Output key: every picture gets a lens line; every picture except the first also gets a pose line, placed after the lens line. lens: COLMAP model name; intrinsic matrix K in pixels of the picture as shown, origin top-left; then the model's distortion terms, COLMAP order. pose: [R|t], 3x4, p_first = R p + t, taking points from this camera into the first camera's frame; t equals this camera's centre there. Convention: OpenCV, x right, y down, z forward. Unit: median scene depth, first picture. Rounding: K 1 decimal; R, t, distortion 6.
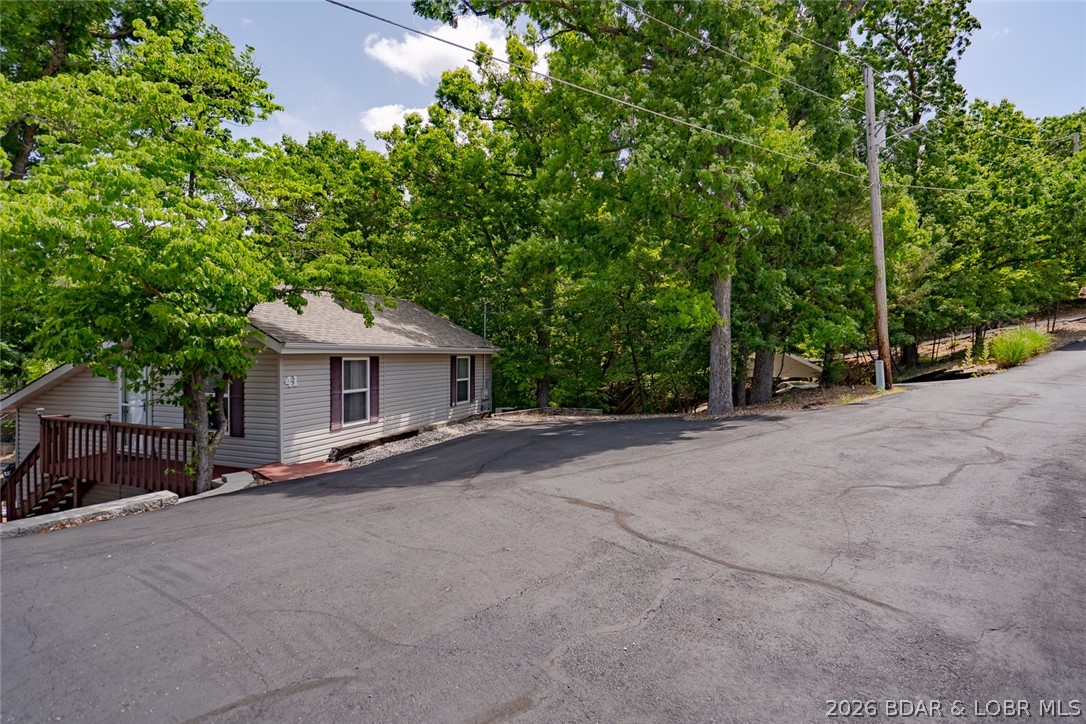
lens RADIAL K [[508.6, 0, 542.9], [0, 508.6, 367.2], [0, 0, 1]] dist [-0.000851, 0.000253]
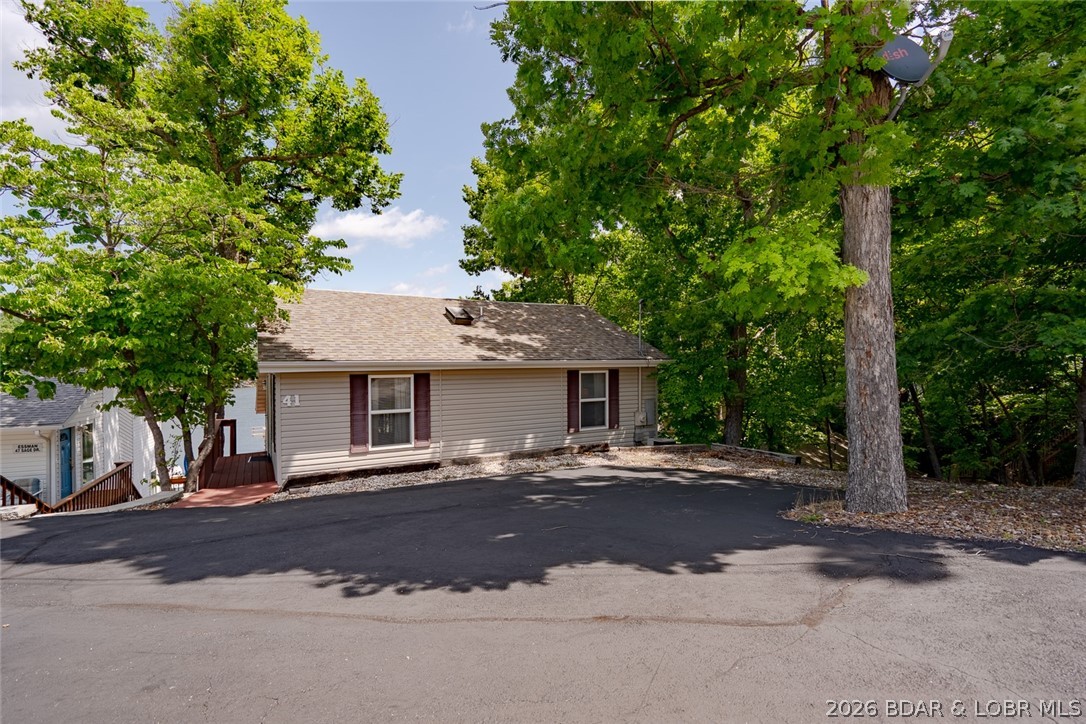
lens RADIAL K [[508.6, 0, 542.9], [0, 508.6, 367.2], [0, 0, 1]] dist [-0.000851, 0.000253]
pose [[0.772075, -0.006113, -0.635502, 0.402011], [-0.006065, 0.999837, -0.016986, -0.018149], [0.635502, 0.016968, 0.771912, 0.450058]]
